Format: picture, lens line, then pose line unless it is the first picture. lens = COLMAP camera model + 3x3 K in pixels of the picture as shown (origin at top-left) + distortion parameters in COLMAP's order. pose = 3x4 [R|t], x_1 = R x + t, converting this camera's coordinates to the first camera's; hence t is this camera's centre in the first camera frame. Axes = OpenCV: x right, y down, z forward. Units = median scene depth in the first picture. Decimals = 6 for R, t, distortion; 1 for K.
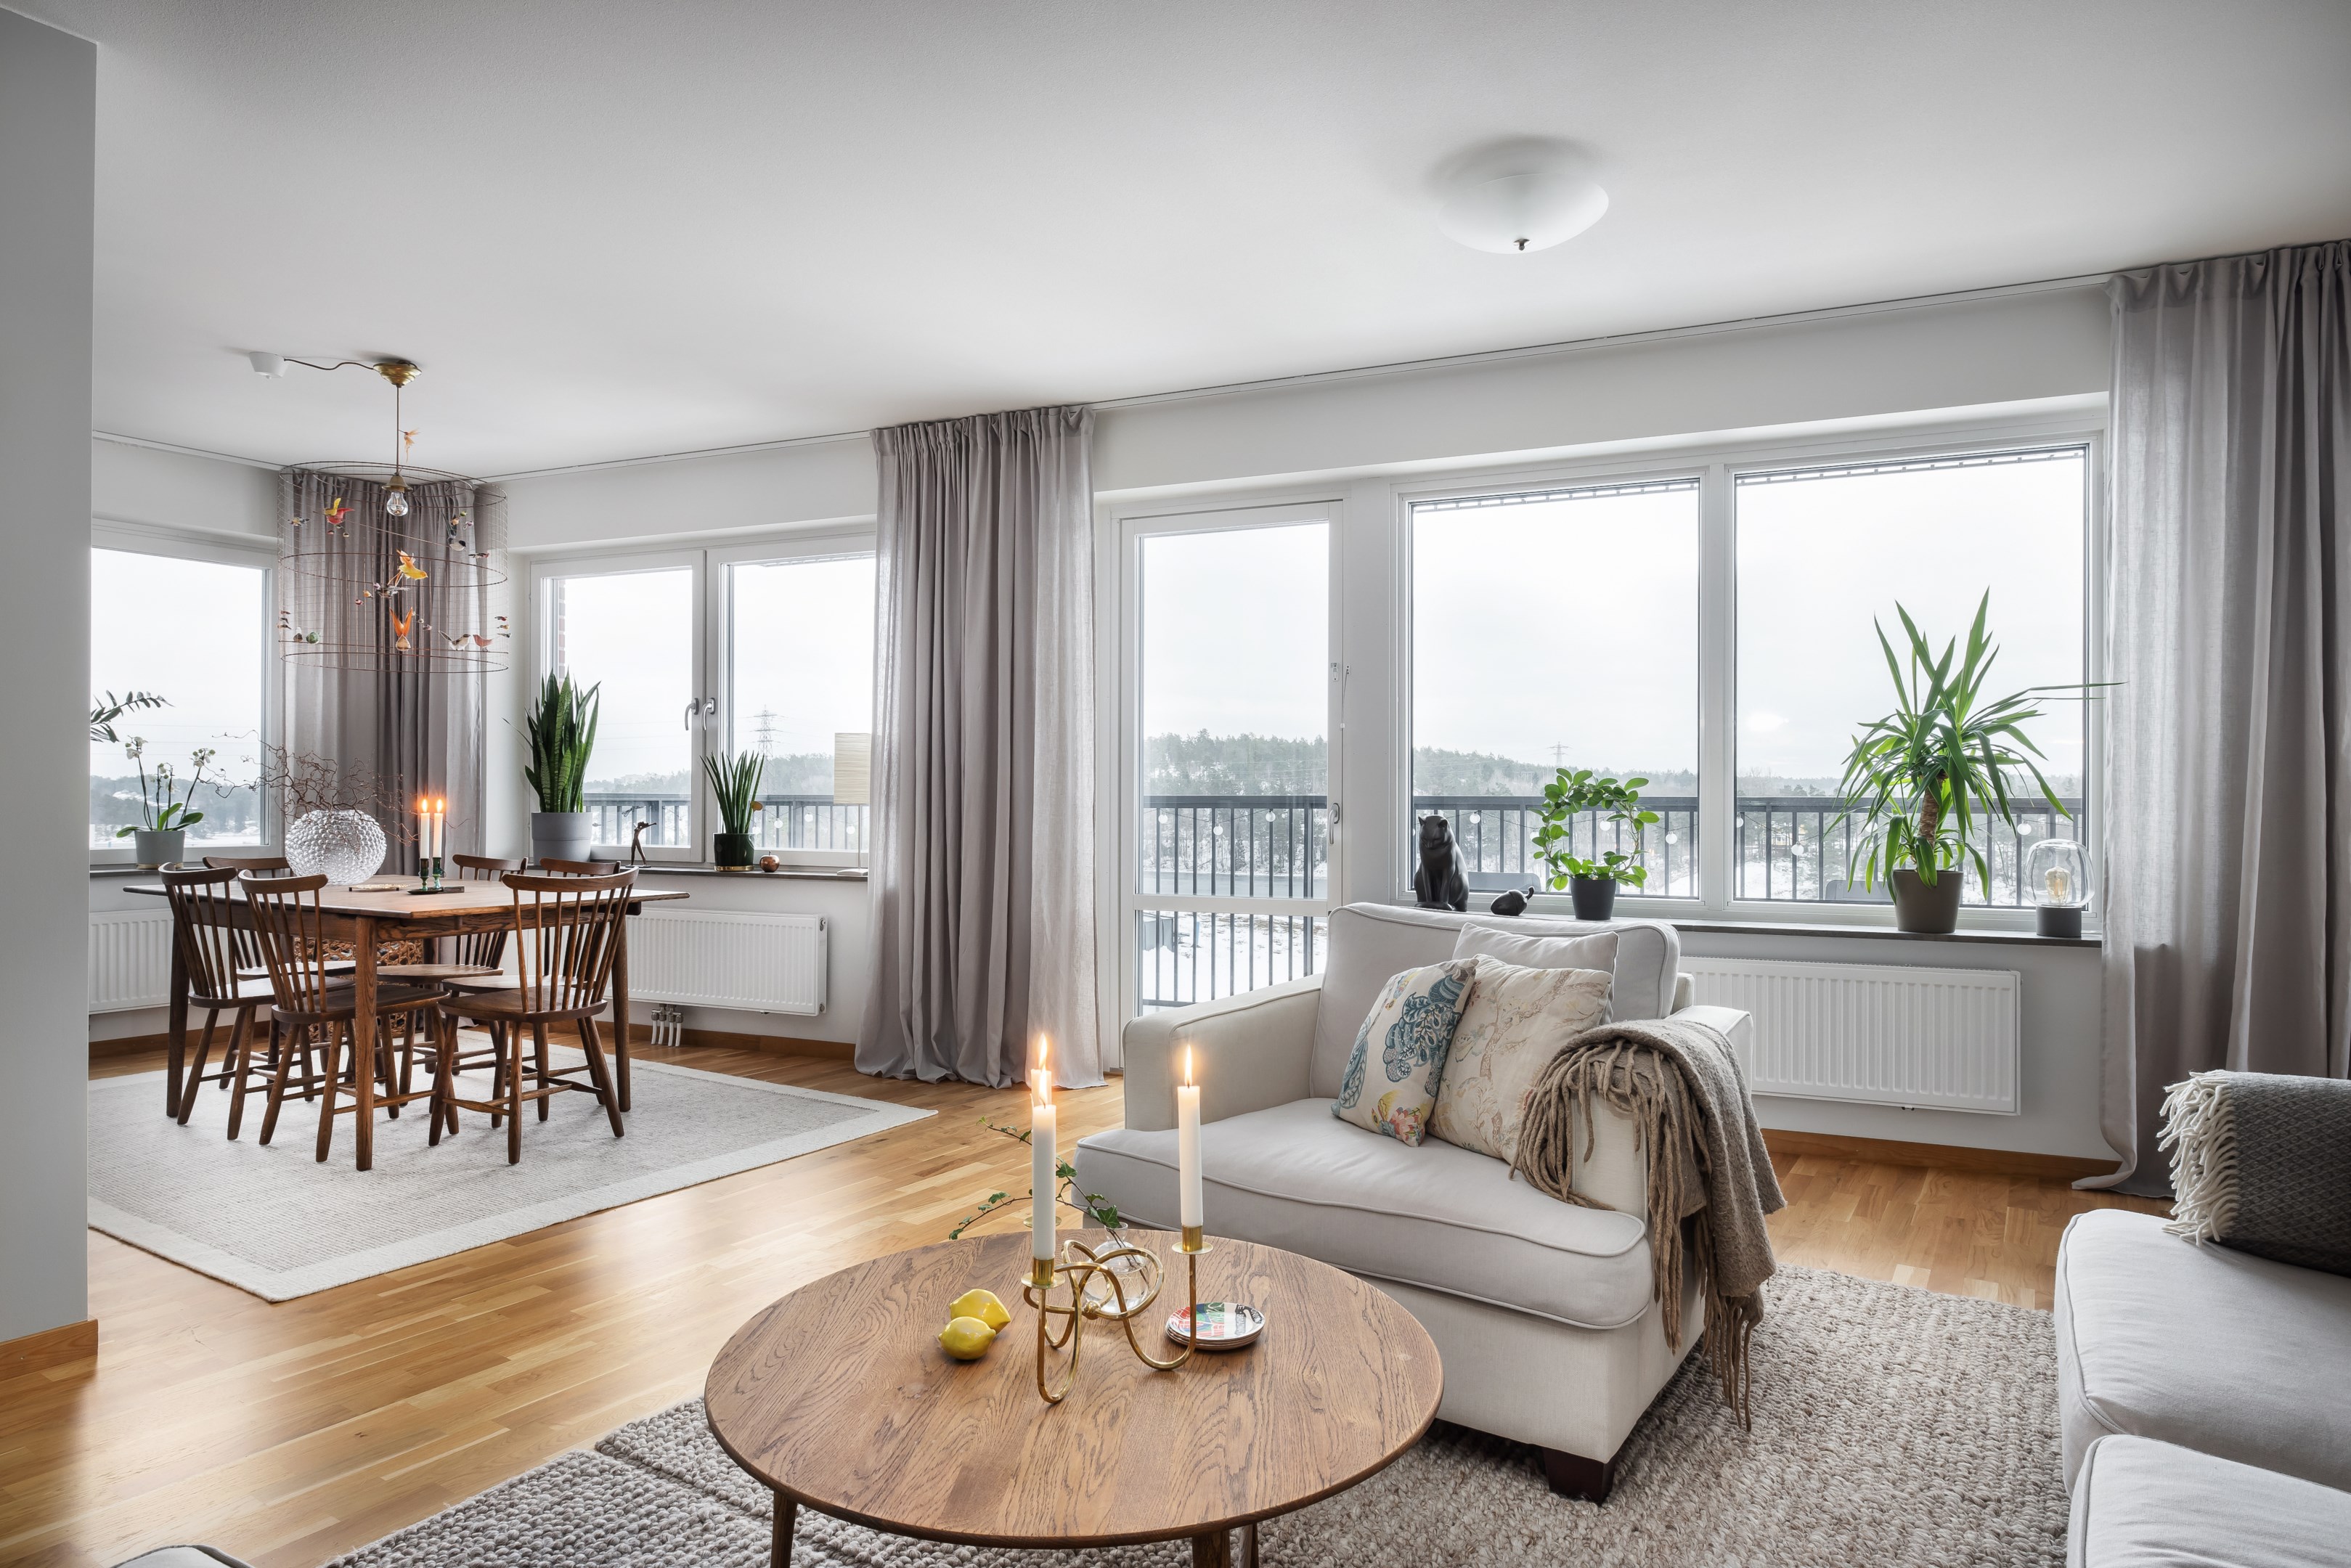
lens RADIAL K [[1339.6, 0, 1179.3], [0, 1339.6, 794.7], [0, 0, 1]] dist [0.003154, 0.001077]
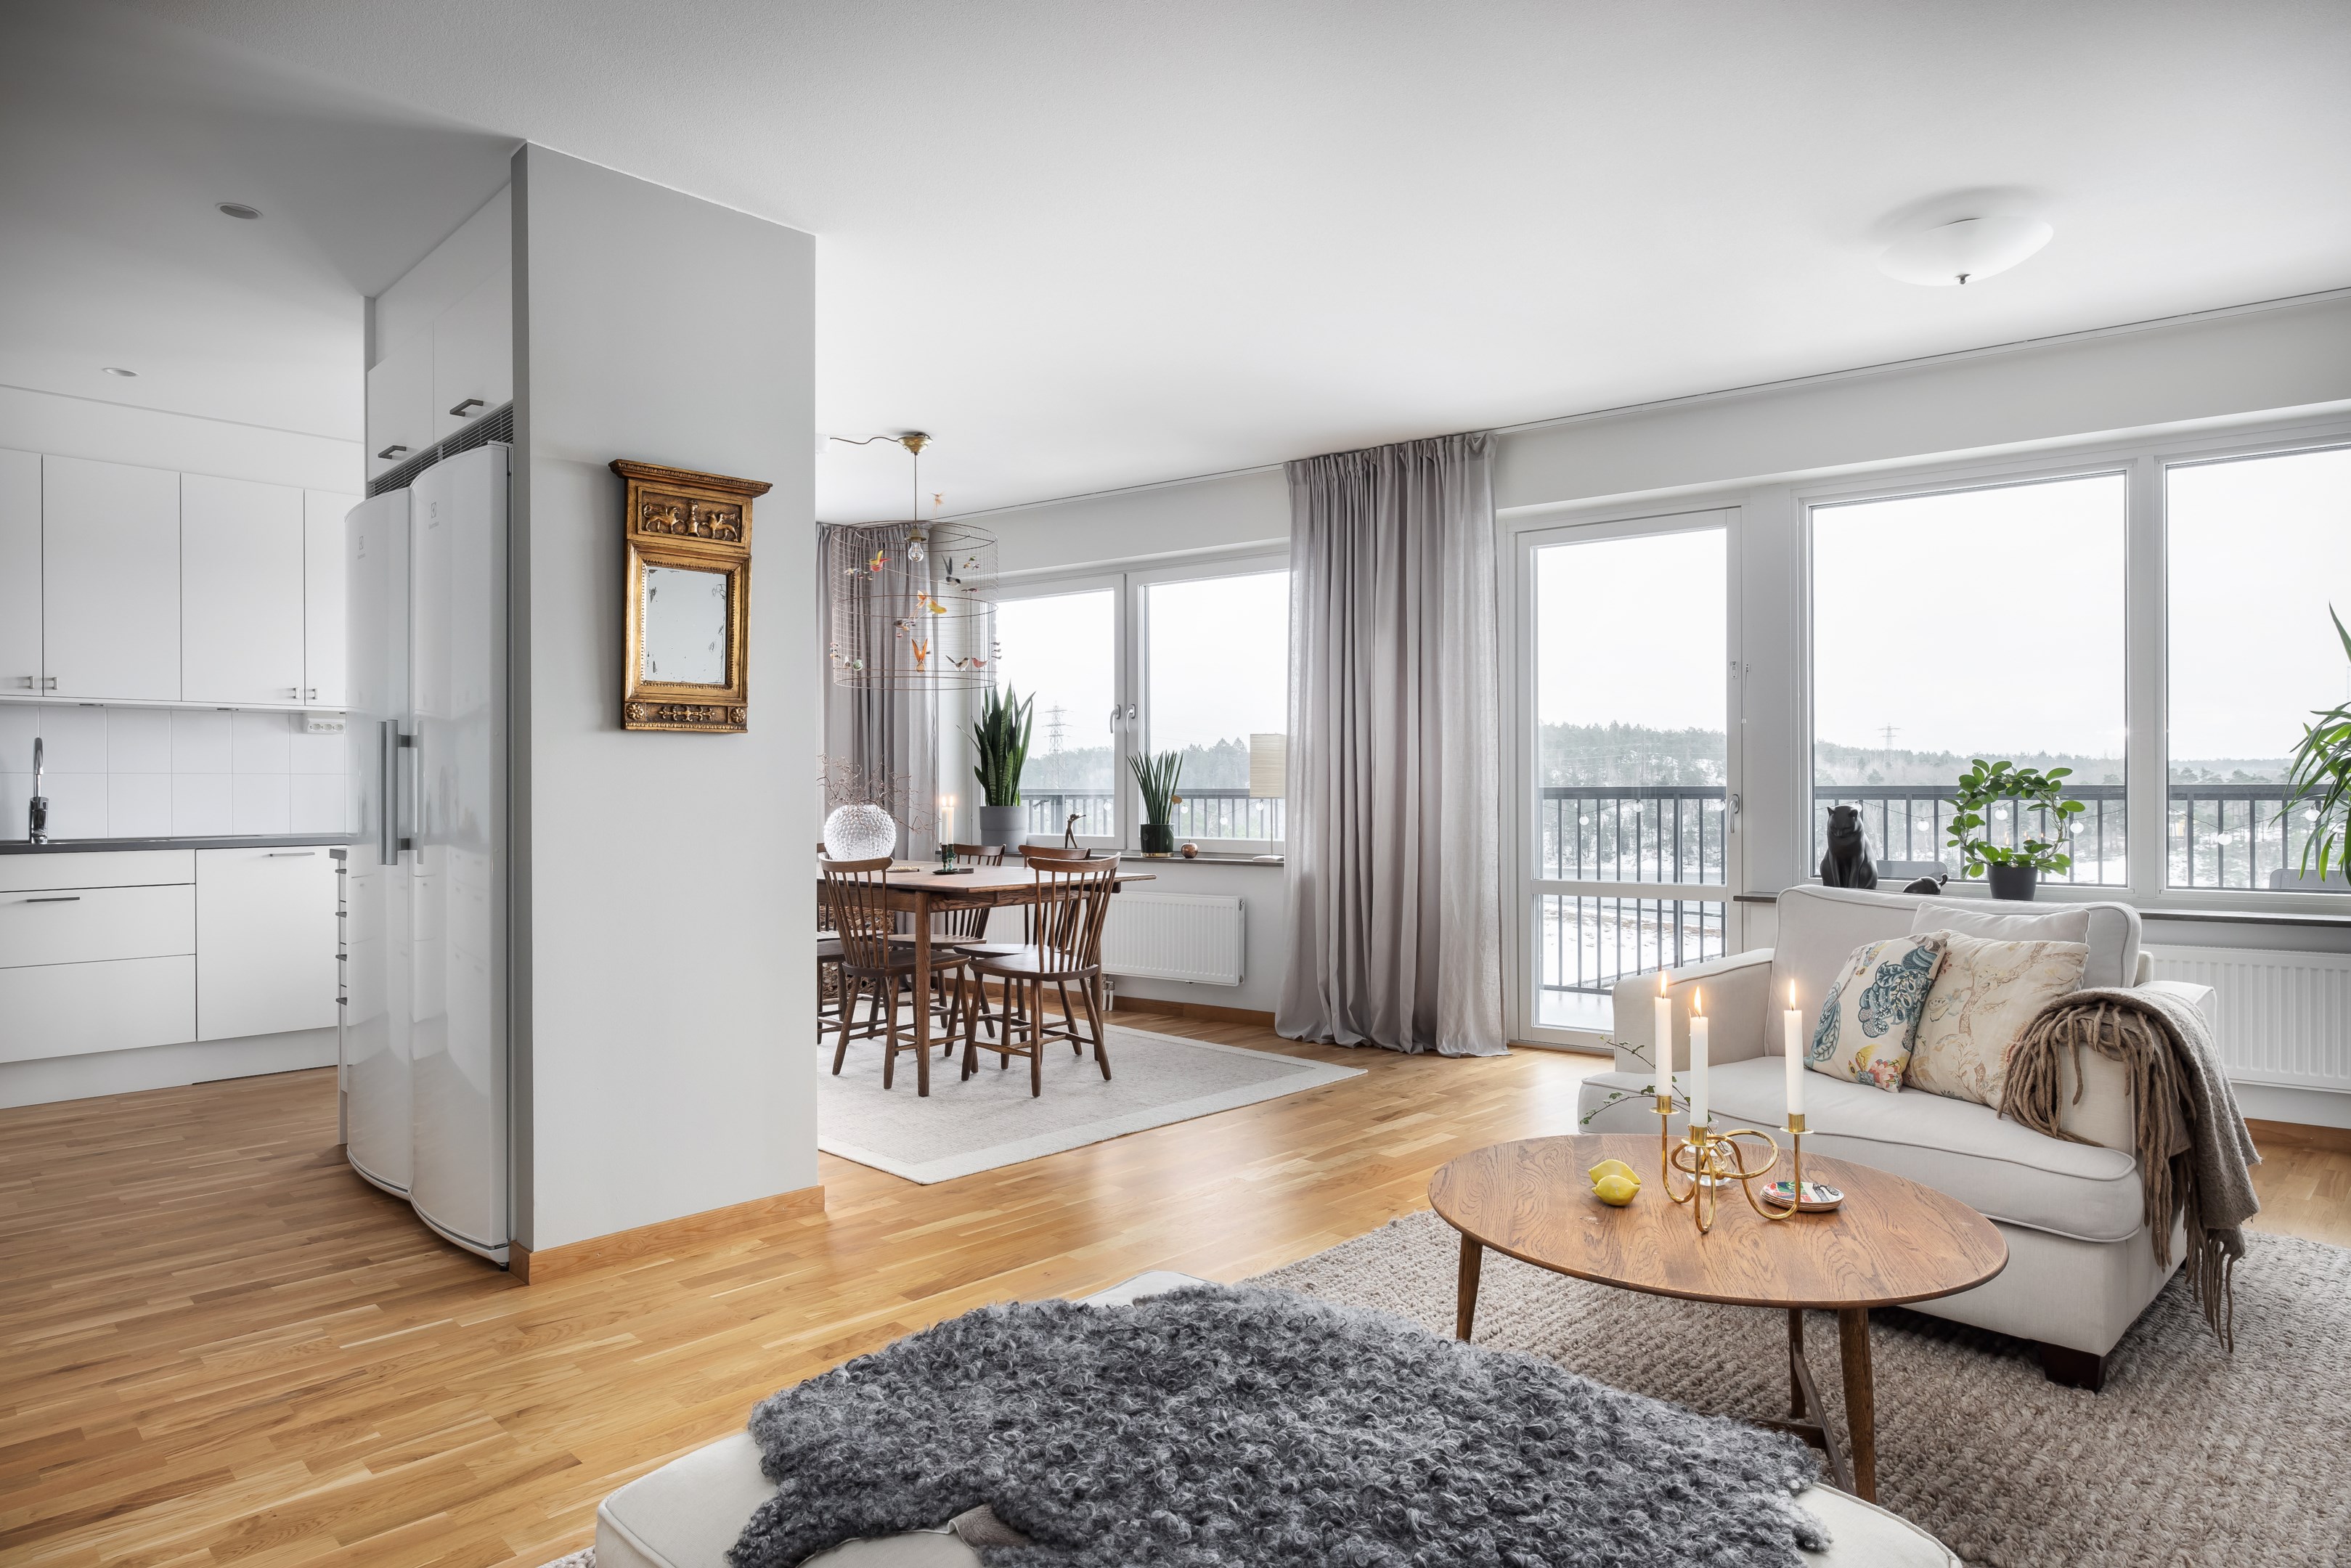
lens RADIAL K [[1354.2, 0, 1176.5], [0, 1354.2, 791.9], [0, 0, 1]] dist [0.001125, -0.001149]
pose [[0.978586, -0.006754, -0.205727, -0.103343], [0.007764, 0.999961, 0.004104, -0.003607], [0.205691, -0.005614, 0.978601, -0.147465]]
